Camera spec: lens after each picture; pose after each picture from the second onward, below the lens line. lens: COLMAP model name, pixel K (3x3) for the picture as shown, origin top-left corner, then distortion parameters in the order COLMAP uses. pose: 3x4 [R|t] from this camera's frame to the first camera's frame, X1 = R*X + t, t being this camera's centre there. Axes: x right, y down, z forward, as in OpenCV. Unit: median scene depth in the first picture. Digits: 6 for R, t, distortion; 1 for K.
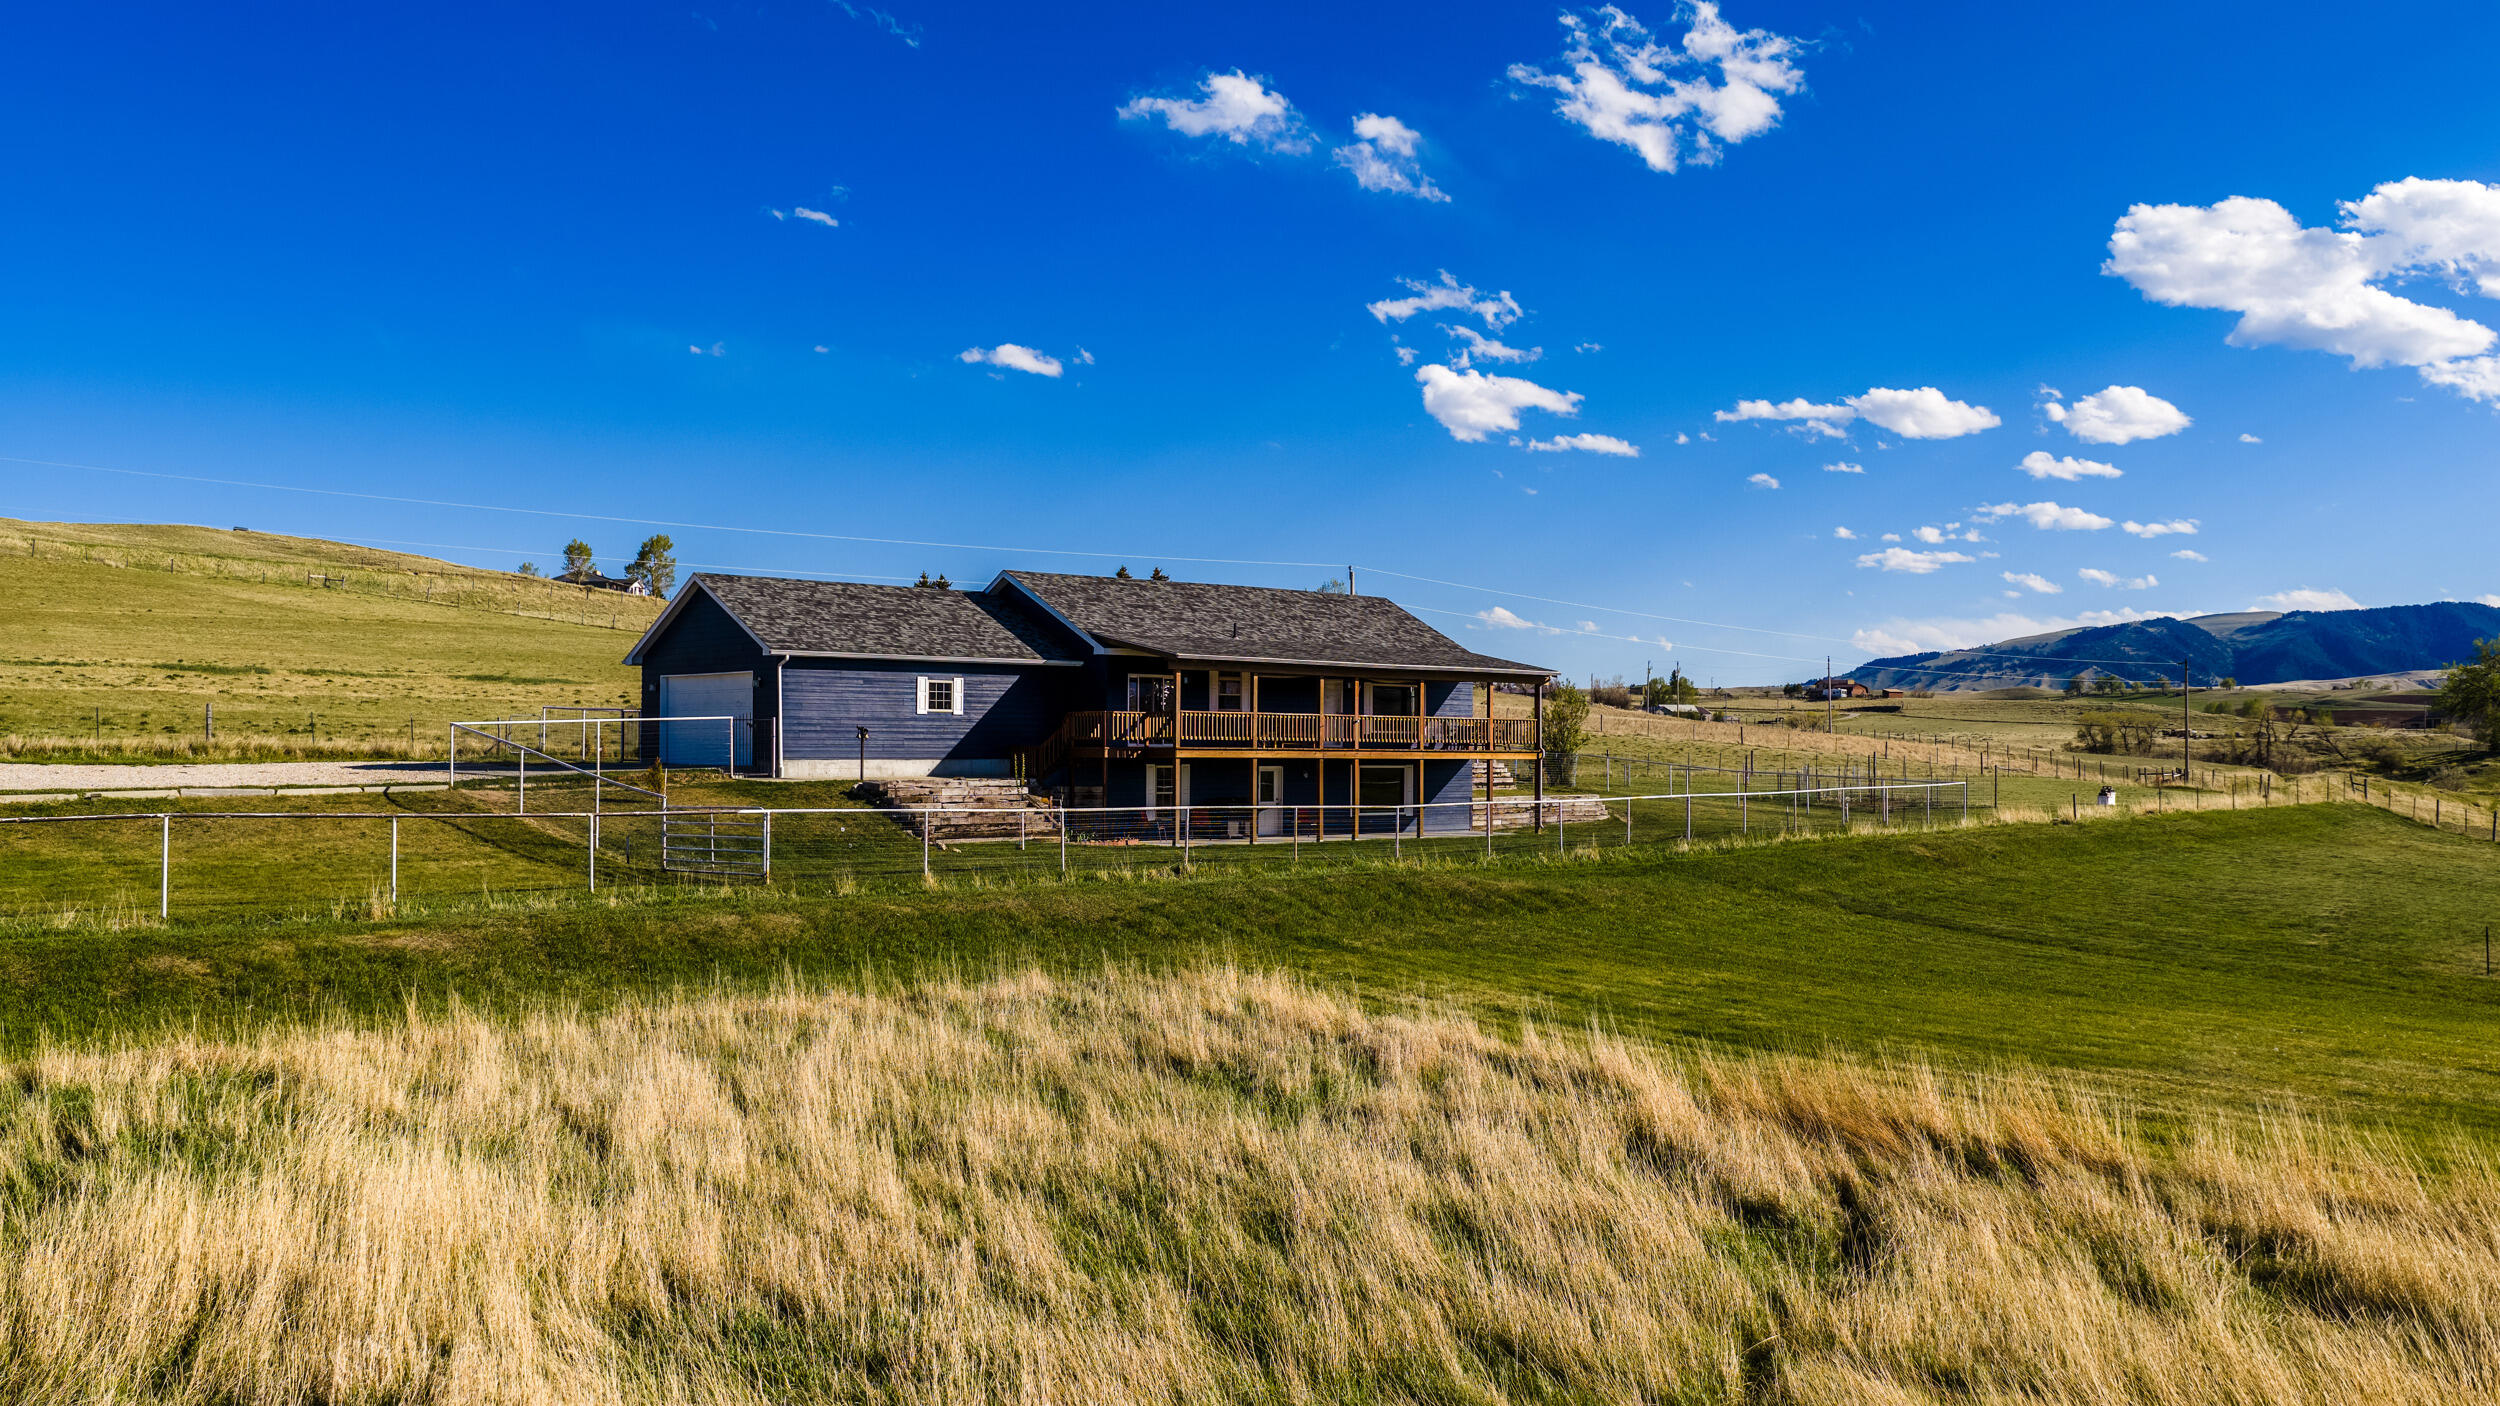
lens RADIAL K [[2070.4, 0, 1252.5], [0, 2070.4, 711.6], [0, 0, 1]] dist [0.008274, -0.008477]
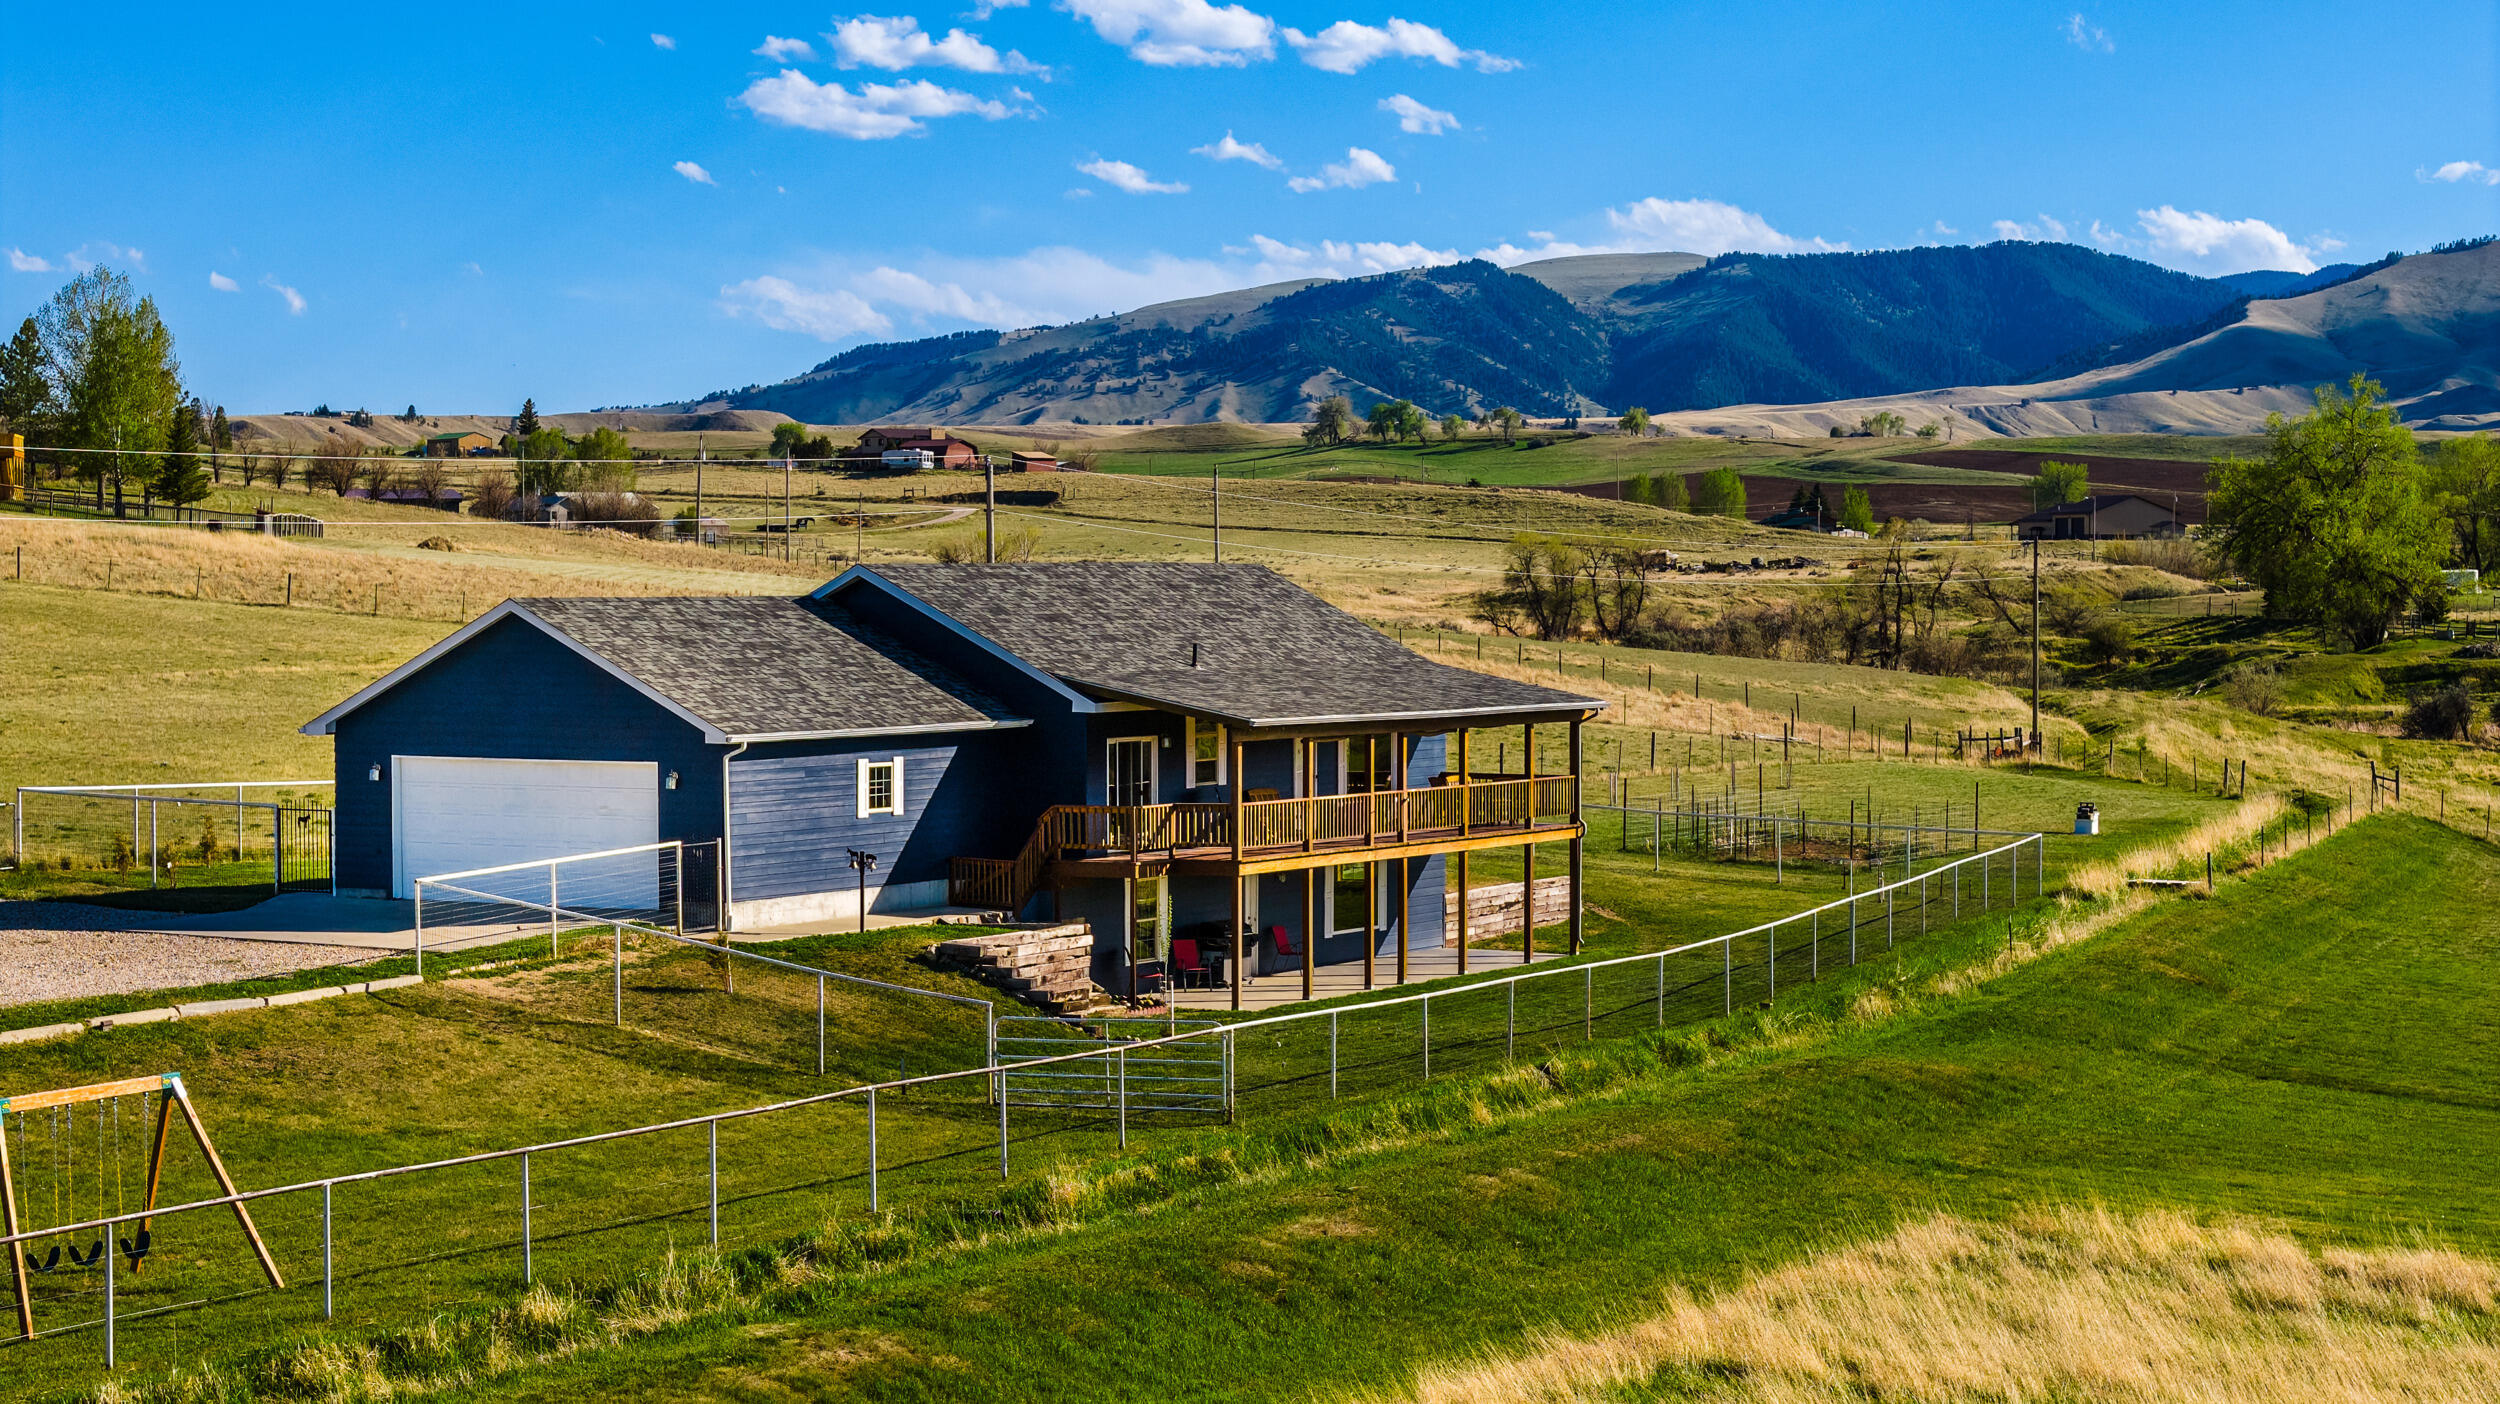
lens RADIAL K [[5015.4, 0, 1259.2], [0, 5015.4, 710.0], [0, 0, 1]] dist [-0.138182, 0.000000]
pose [[0.930905, -0.015379, 0.364938, -0.095674], [-0.002518, 0.998819, 0.048514, -0.016852], [-0.365253, -0.046081, 0.929767, -0.075975]]
